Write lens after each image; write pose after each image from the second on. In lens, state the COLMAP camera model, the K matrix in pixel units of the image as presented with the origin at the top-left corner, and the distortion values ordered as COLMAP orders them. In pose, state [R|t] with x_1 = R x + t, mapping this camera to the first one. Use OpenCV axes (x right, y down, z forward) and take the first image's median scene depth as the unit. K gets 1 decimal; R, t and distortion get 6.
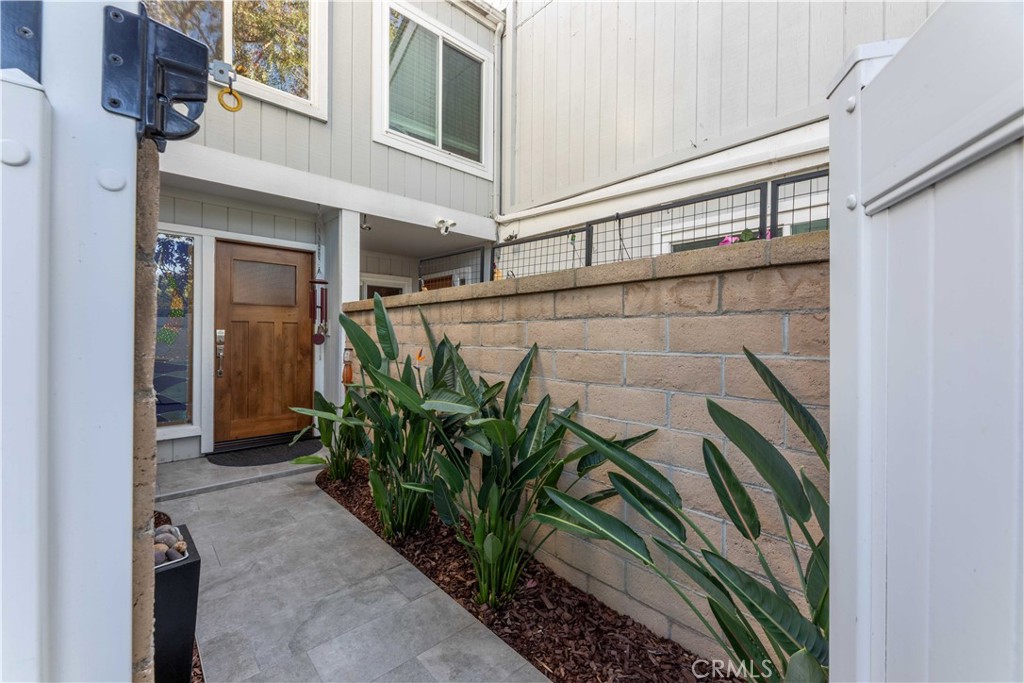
lens RADIAL K [[407.5, 0, 509.4], [0, 407.5, 336.2], [0, 0, 1]] dist [0.003309, -0.002020]
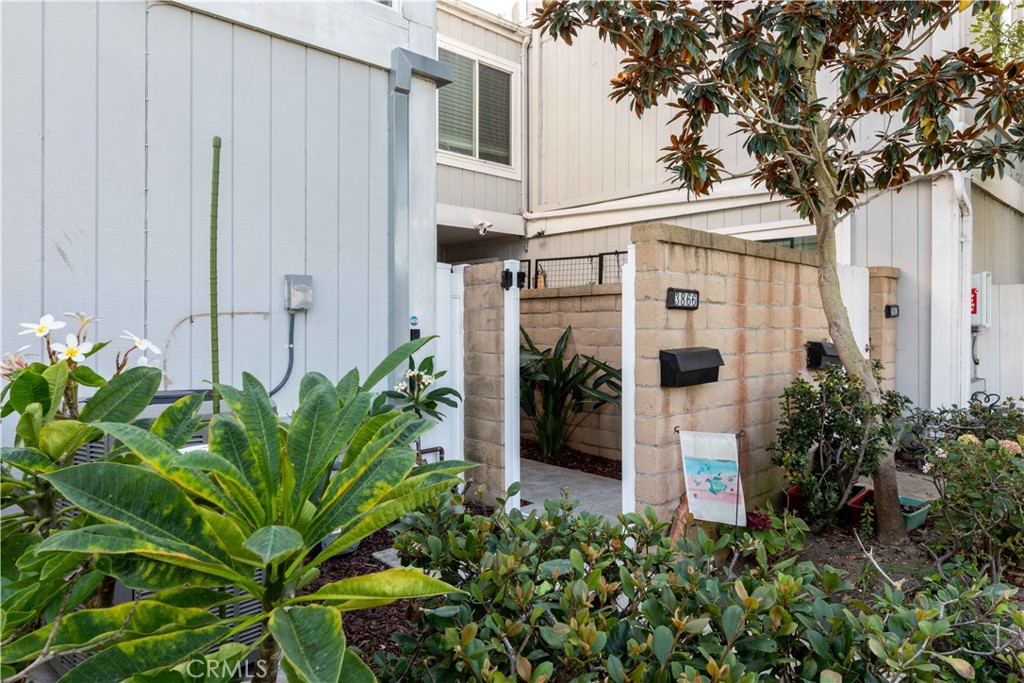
lens RADIAL K [[645.8, 0, 508.0], [0, 645.8, 331.6], [0, 0, 1]] dist [0.005928, 0.004598]
pose [[0.999942, -0.007836, 0.007359, -0.131320], [0.007778, 0.999939, 0.007843, 0.011562], [-0.007420, -0.007785, 0.999942, -1.046746]]
